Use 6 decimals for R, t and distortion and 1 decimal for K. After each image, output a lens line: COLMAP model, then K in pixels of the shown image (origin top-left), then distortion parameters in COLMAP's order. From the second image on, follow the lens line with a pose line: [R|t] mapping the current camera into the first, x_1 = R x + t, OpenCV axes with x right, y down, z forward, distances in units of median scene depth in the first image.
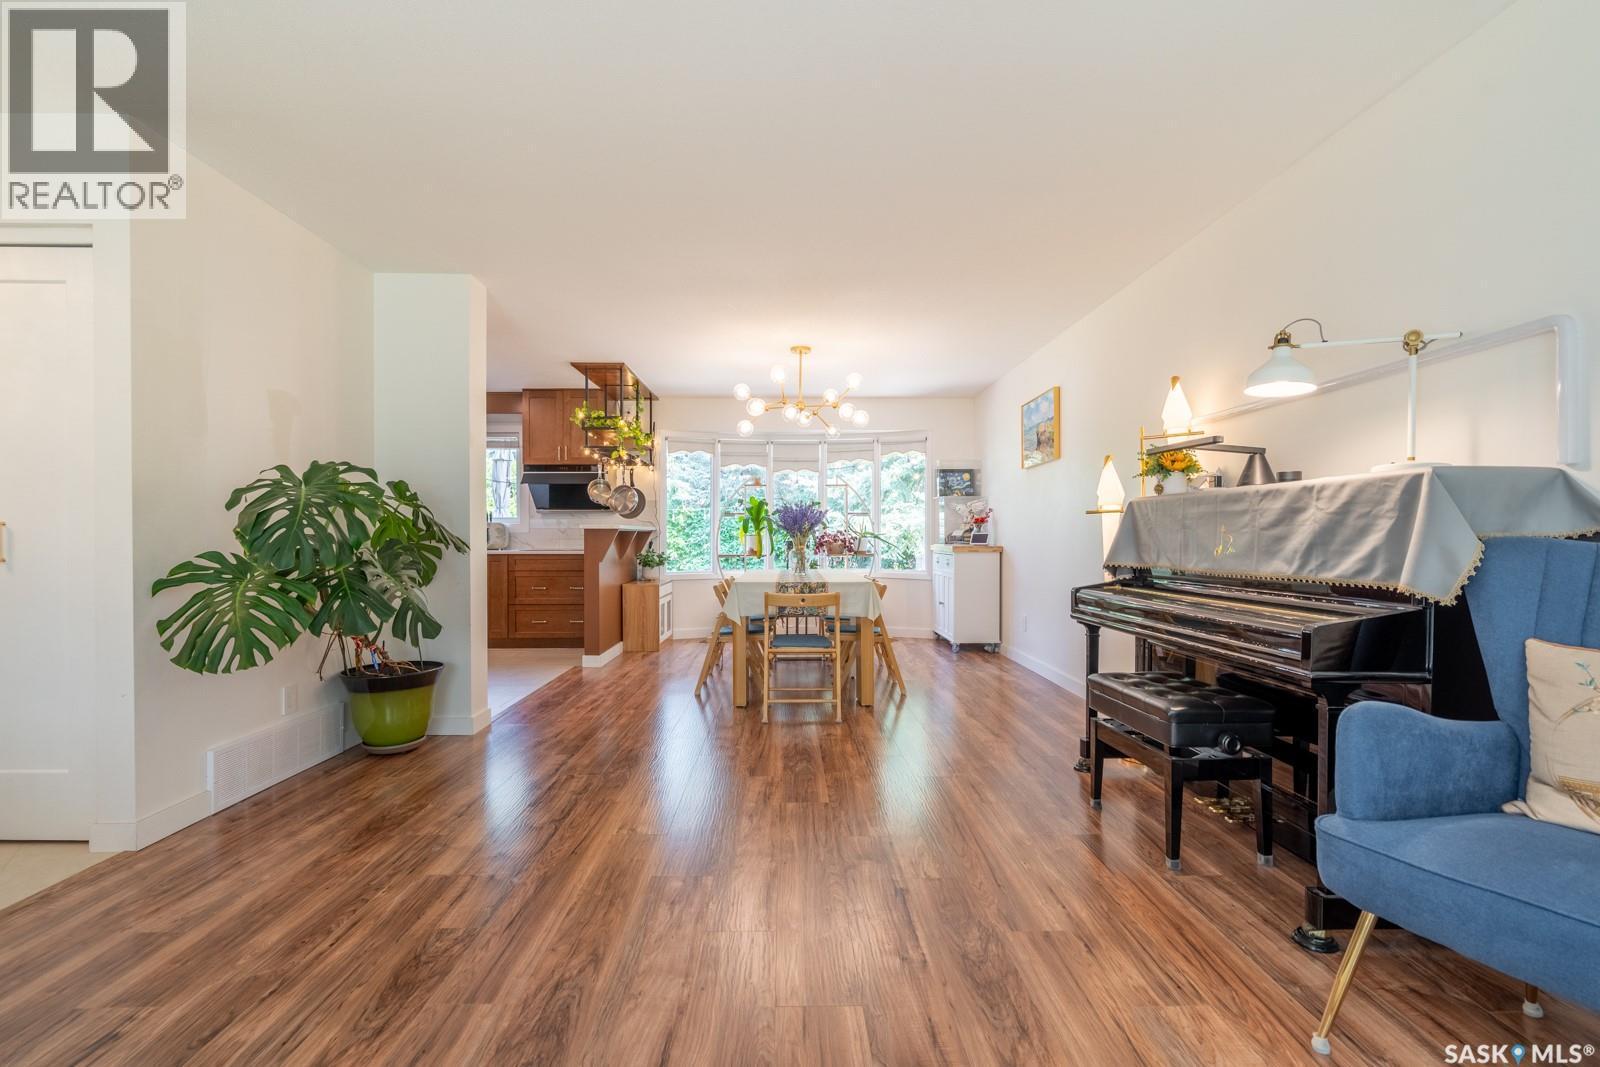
lens RADIAL K [[726.8, 0, 800.5], [0, 726.8, 538.6], [0, 0, 1]] dist [-0.001119, 0.001025]
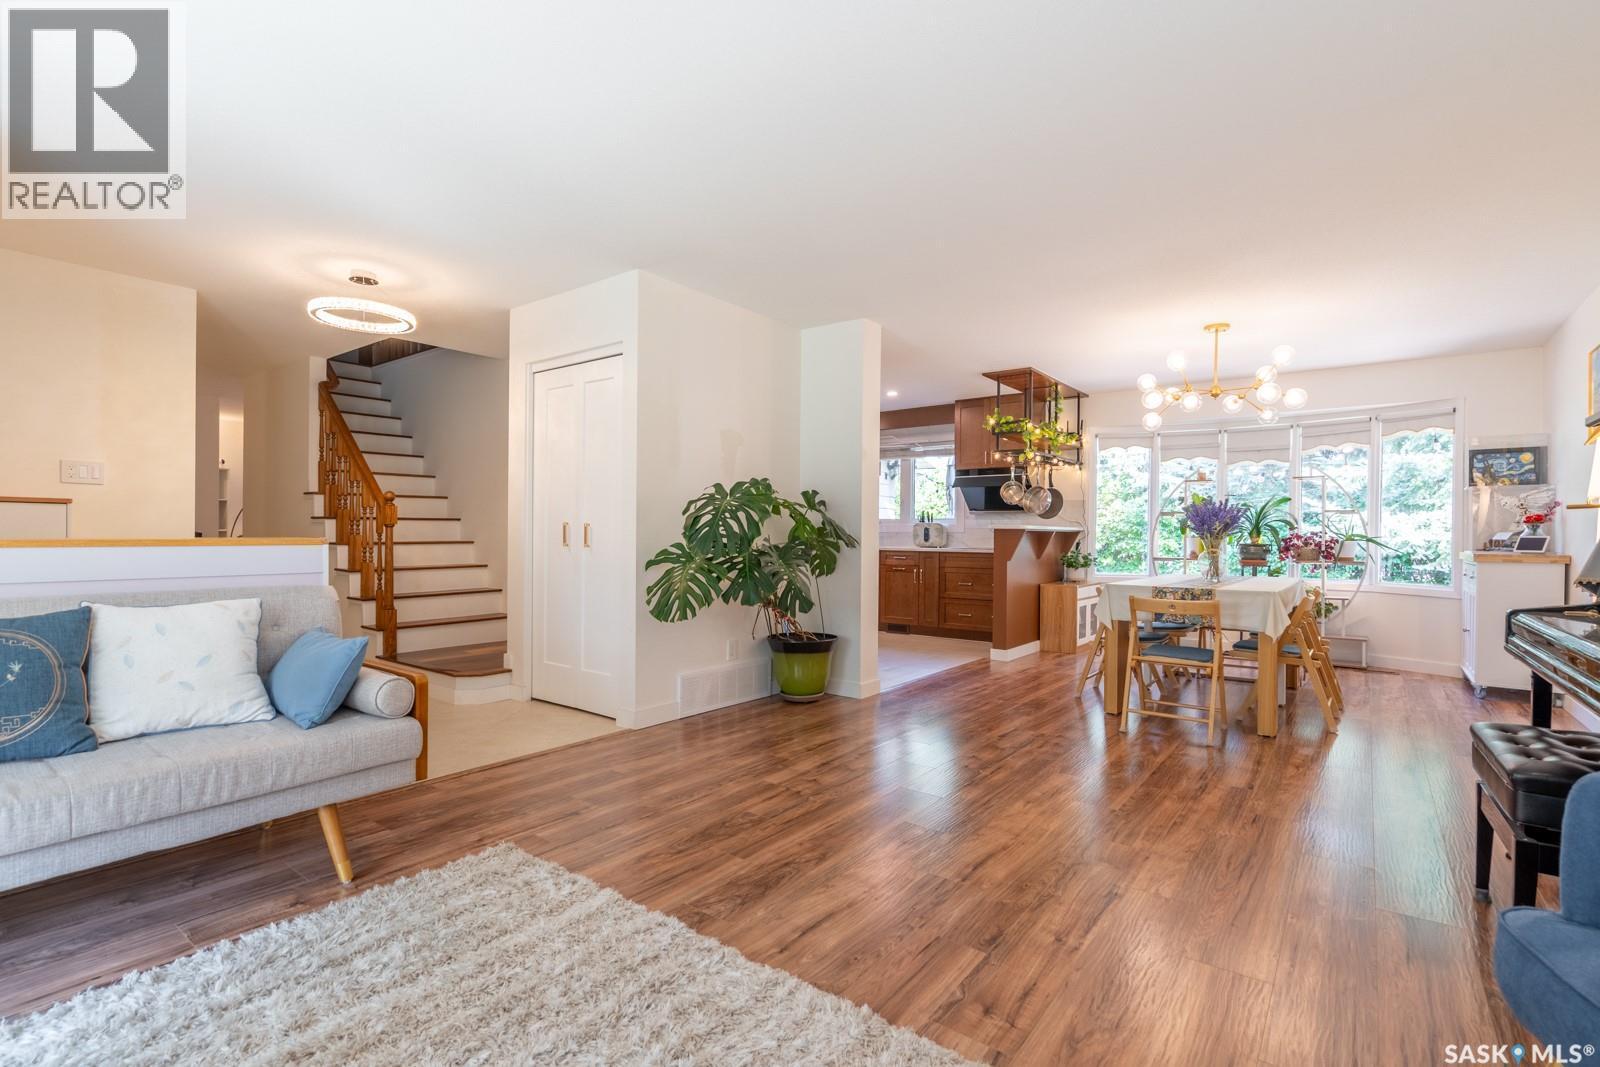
lens RADIAL K [[726.8, 0, 783.9], [0, 726.8, 536.4], [0, 0, 1]] dist [-0.001119, 0.001025]
pose [[0.783103, 0.009055, -0.621827, 0.200734], [-0.011394, 0.999935, 0.000211, 0.000953], [0.621788, 0.006920, 0.783155, -0.029068]]
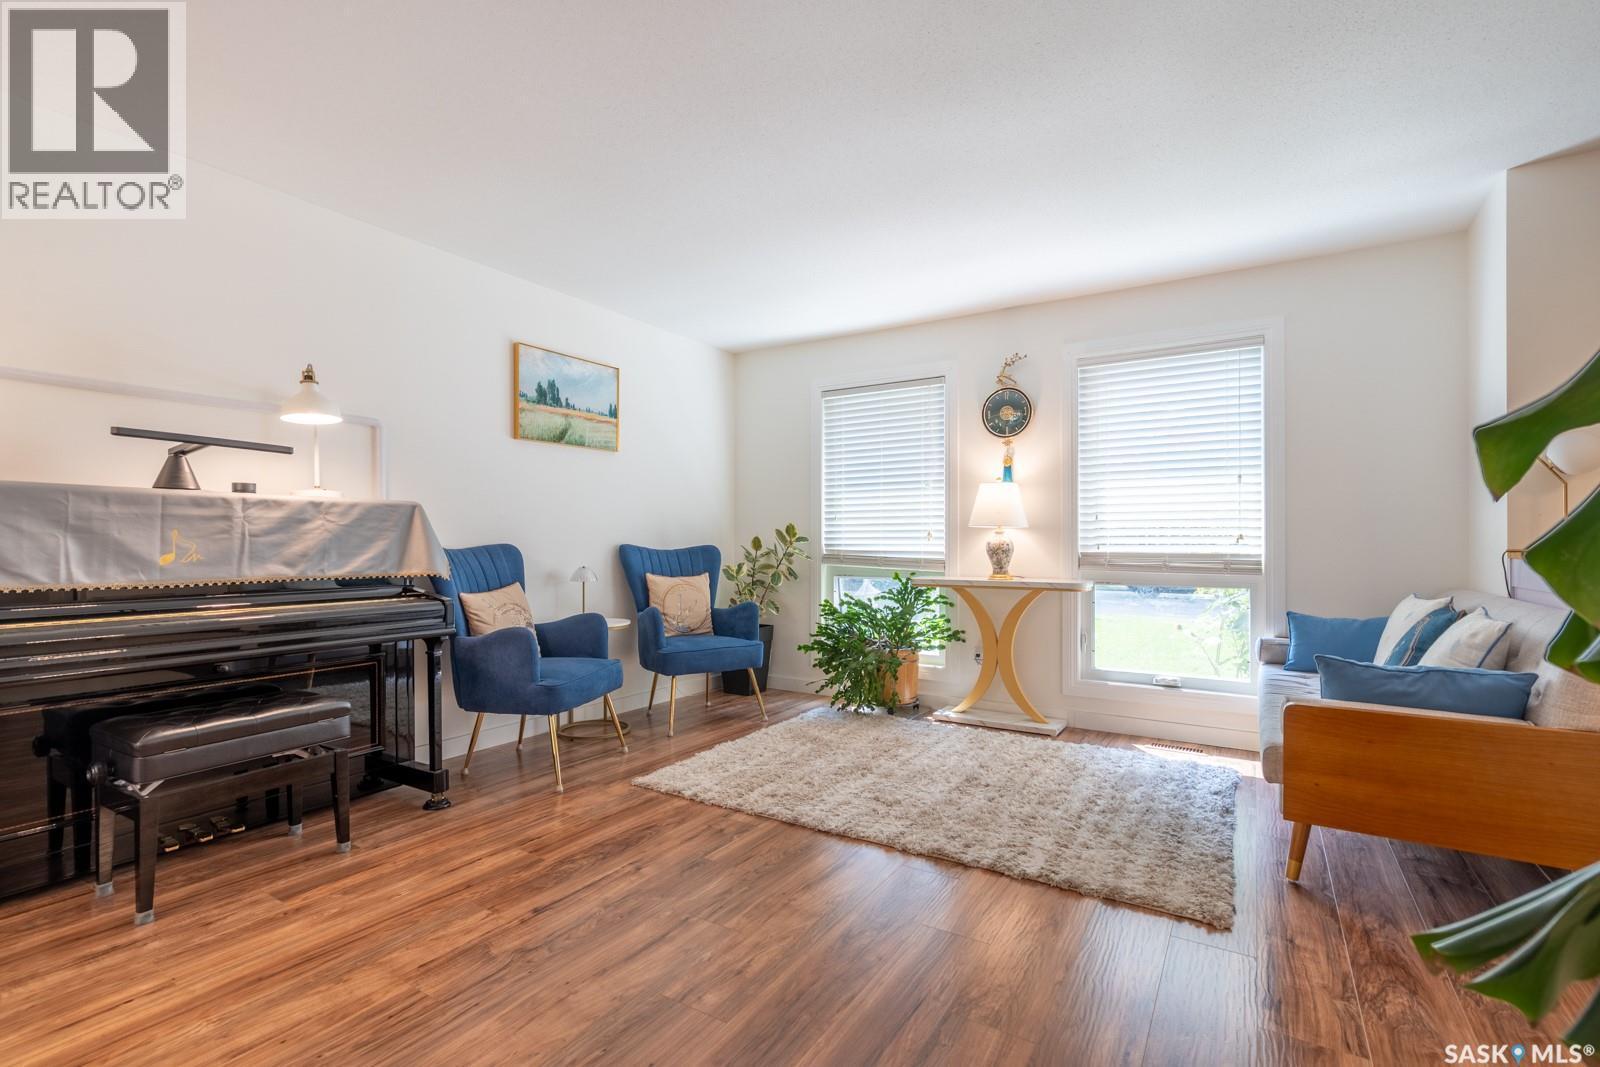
lens RADIAL K [[726.8, 0, 799.5], [0, 726.8, 541.0], [0, 0, 1]] dist [-0.001119, 0.001025]
pose [[-0.832166, 0.004230, 0.554511, -0.348984], [0.005827, 0.999982, 0.001116, -0.001371], [-0.554496, 0.004160, -0.832176, 0.820757]]
